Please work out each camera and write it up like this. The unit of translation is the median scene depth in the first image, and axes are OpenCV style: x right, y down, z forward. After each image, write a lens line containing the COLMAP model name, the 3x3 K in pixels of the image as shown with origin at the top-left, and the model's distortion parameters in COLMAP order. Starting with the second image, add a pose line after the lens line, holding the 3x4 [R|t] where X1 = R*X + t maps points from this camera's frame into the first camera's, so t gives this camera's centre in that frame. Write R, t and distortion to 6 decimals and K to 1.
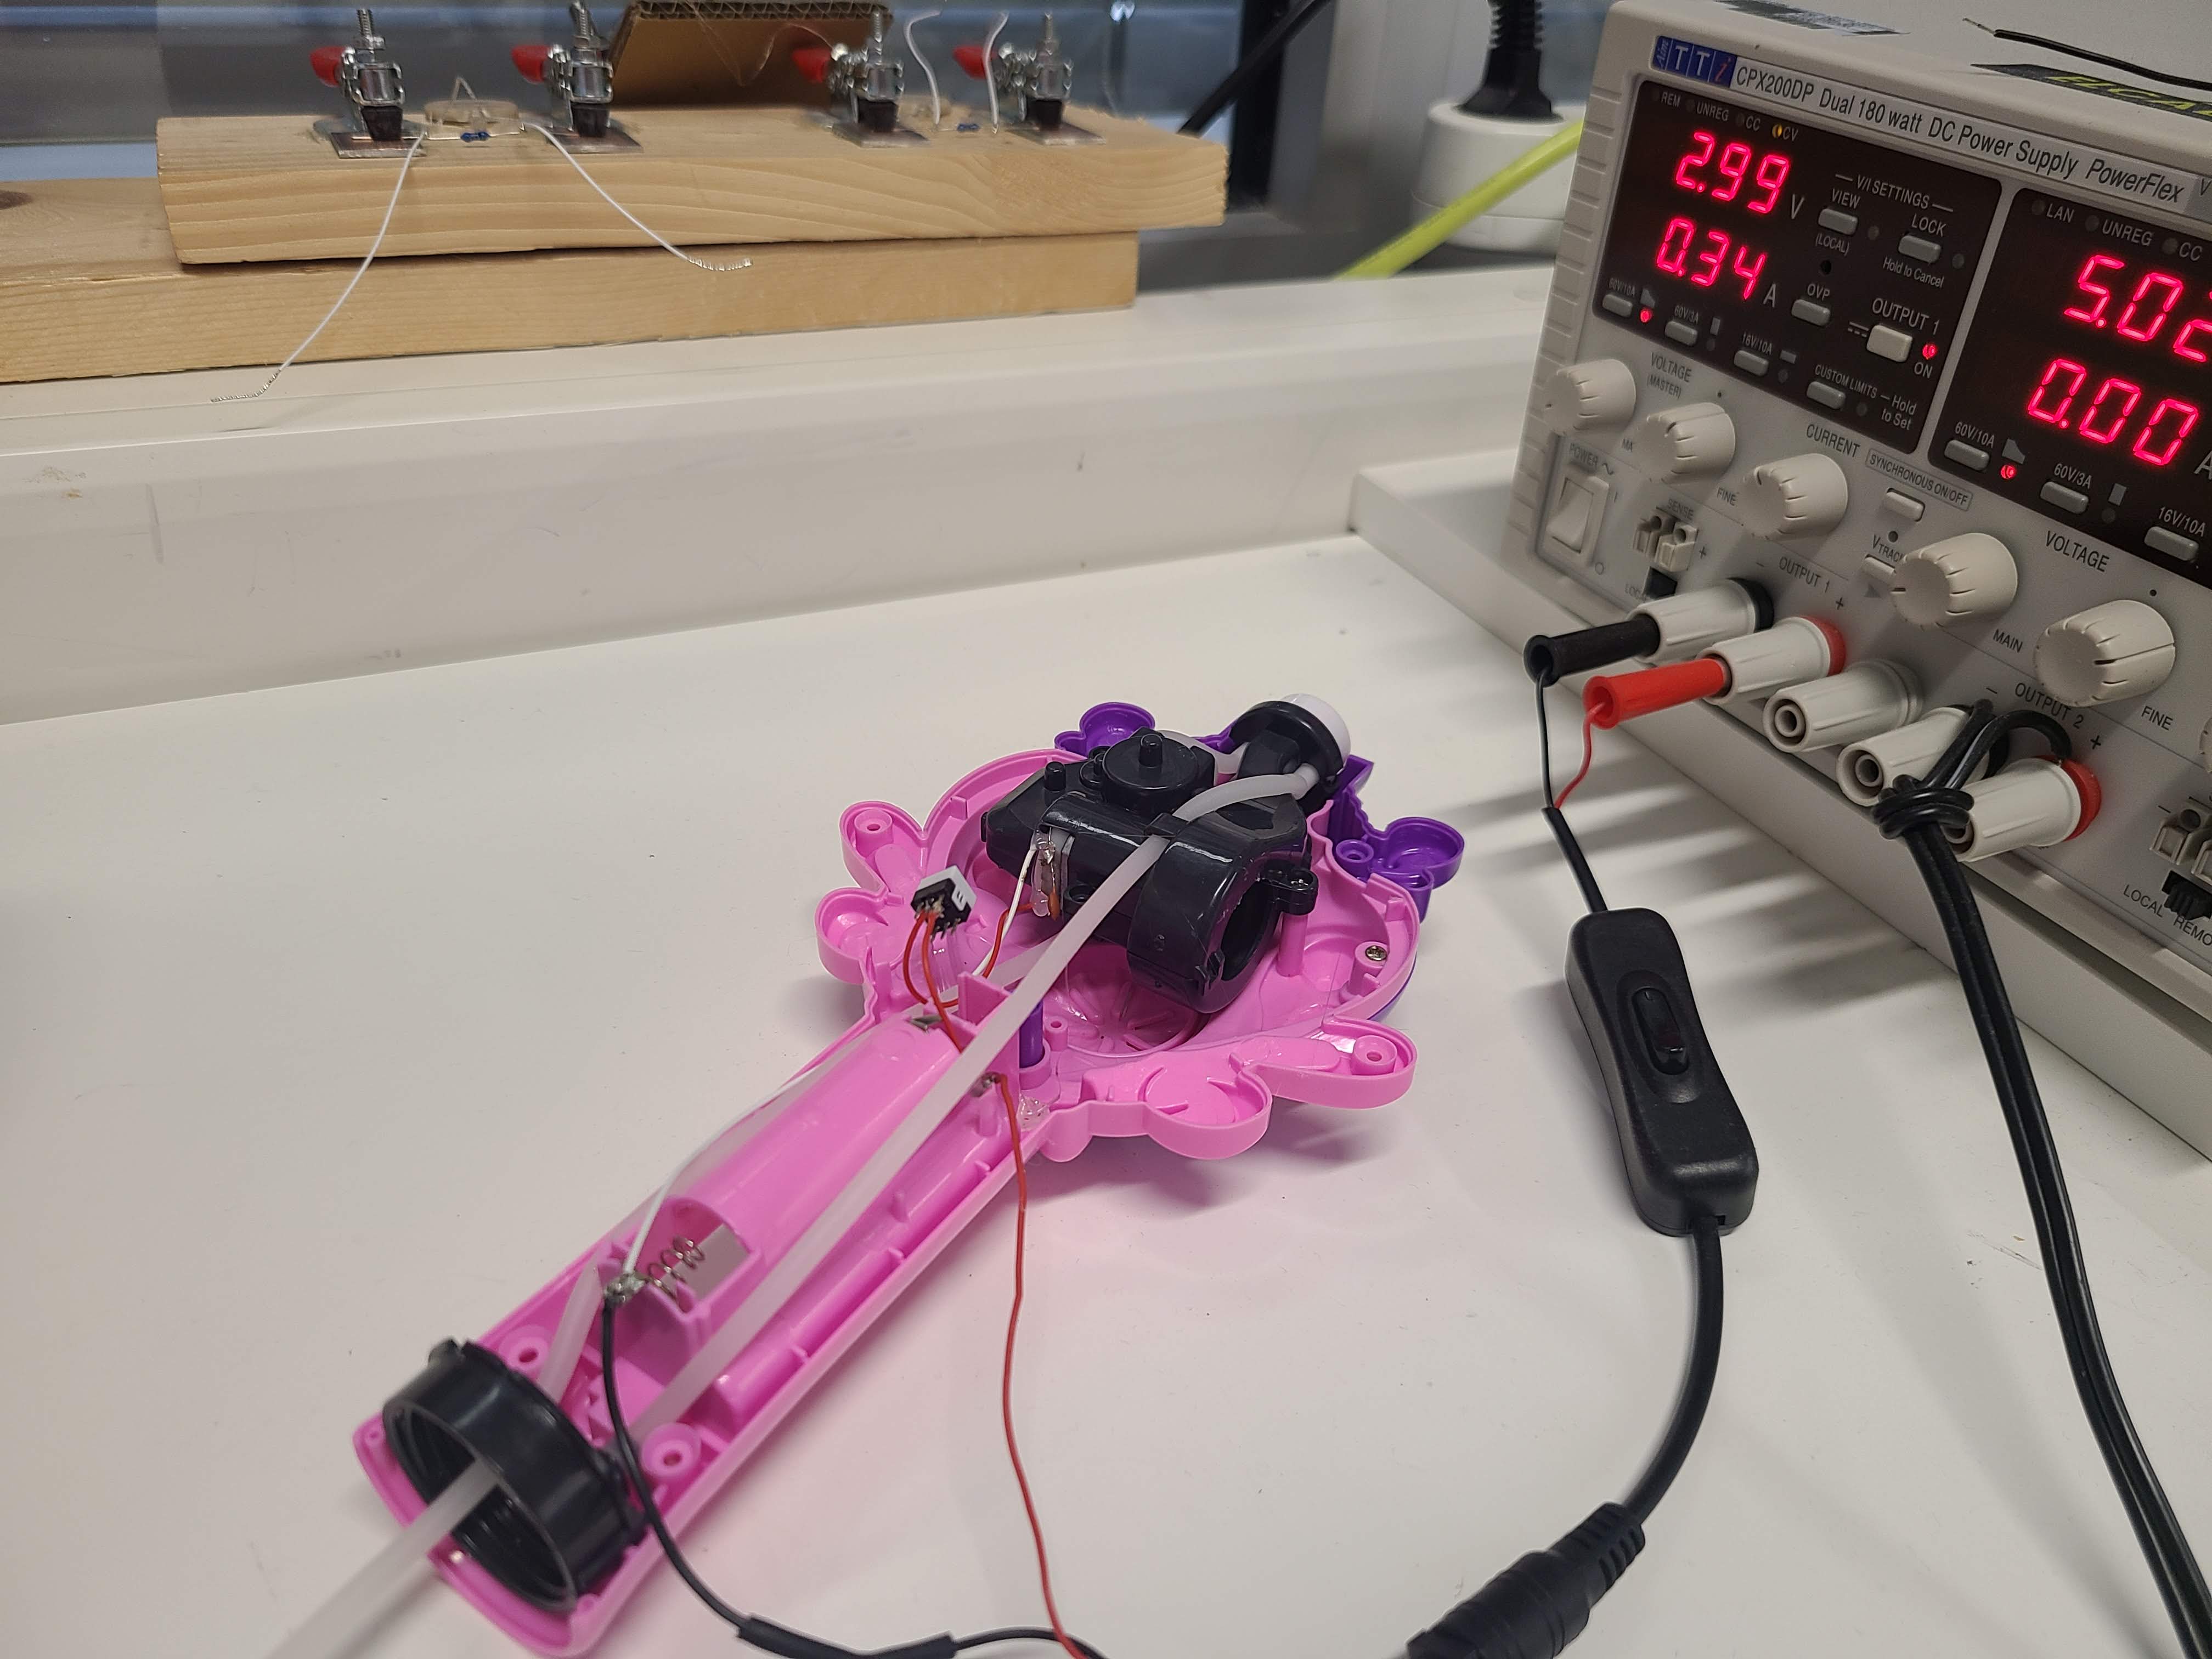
lens RADIAL K [[1702.2, 0, 1090.3], [0, 1702.2, 821.9], [0, 0, 1]] dist [0.006536, -0.022511]
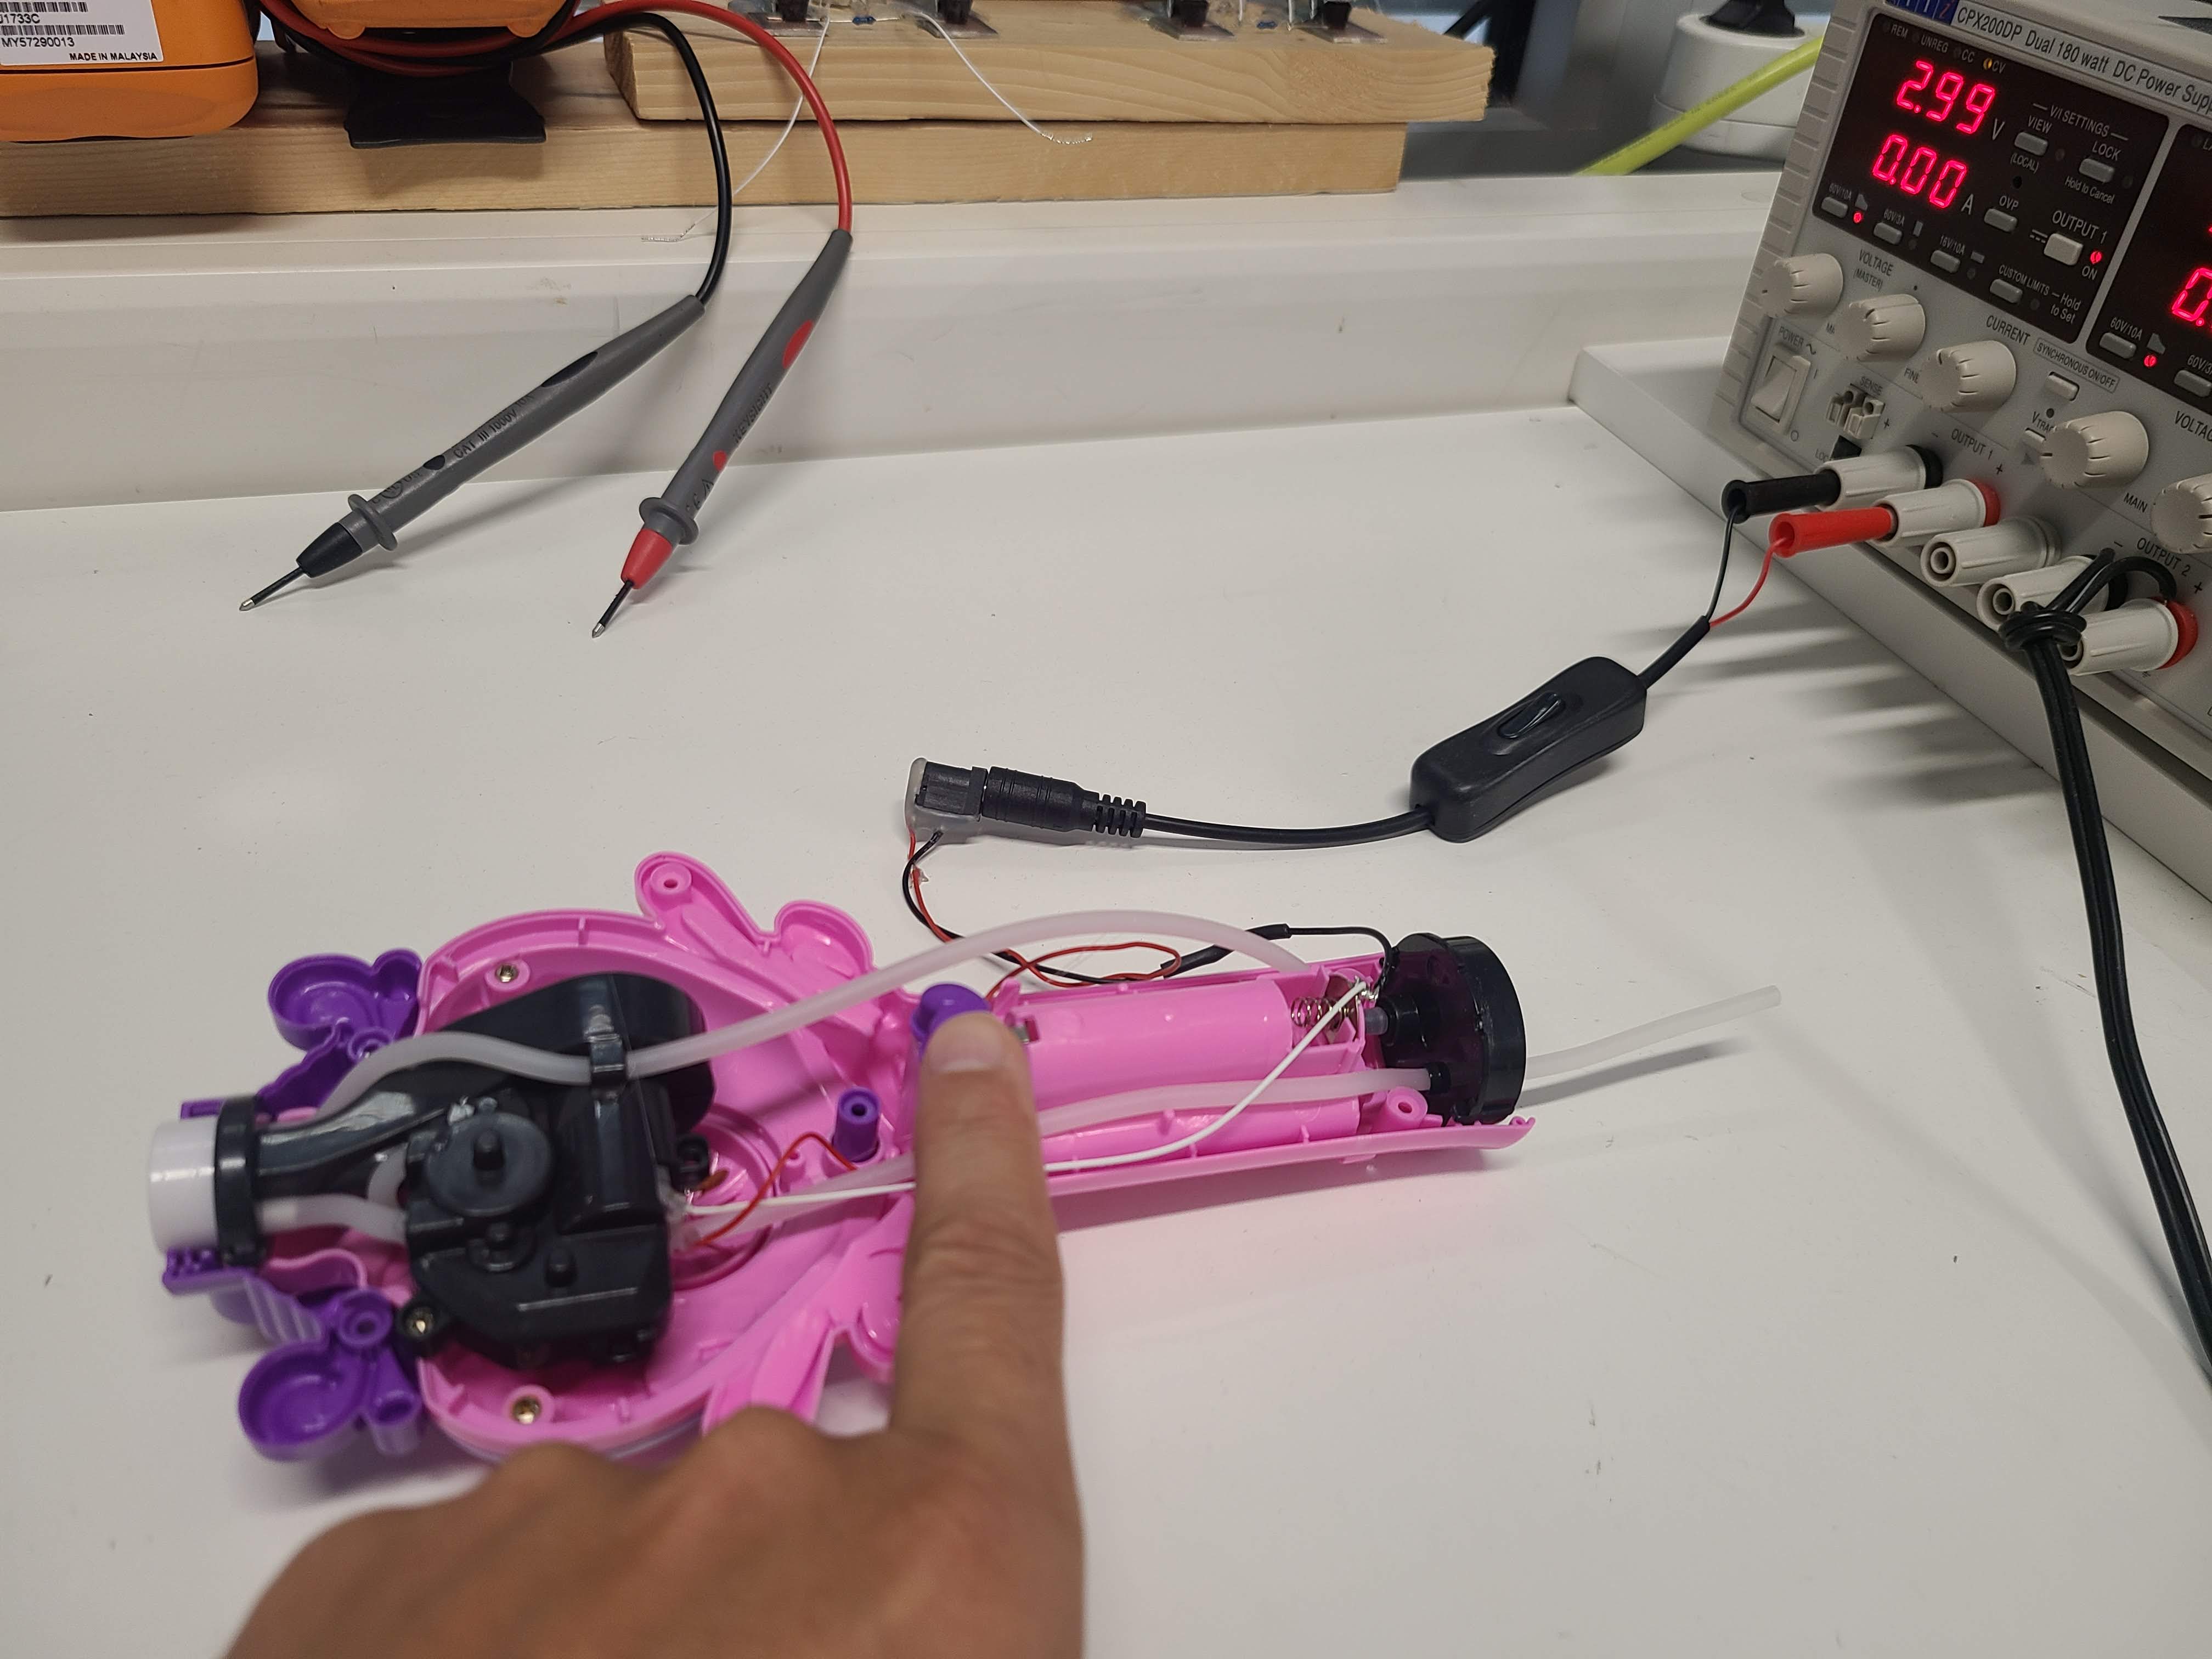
lens RADIAL K [[1690.2, 0, 1052.0], [0, 1690.2, 827.4], [0, 0, 1]] dist [0.011054, -0.027515]
pose [[0.991123, 0.084551, -0.102594, -0.076193], [-0.077487, 0.994462, 0.070994, 0.088976], [0.108029, -0.062414, 0.992187, -0.266398]]
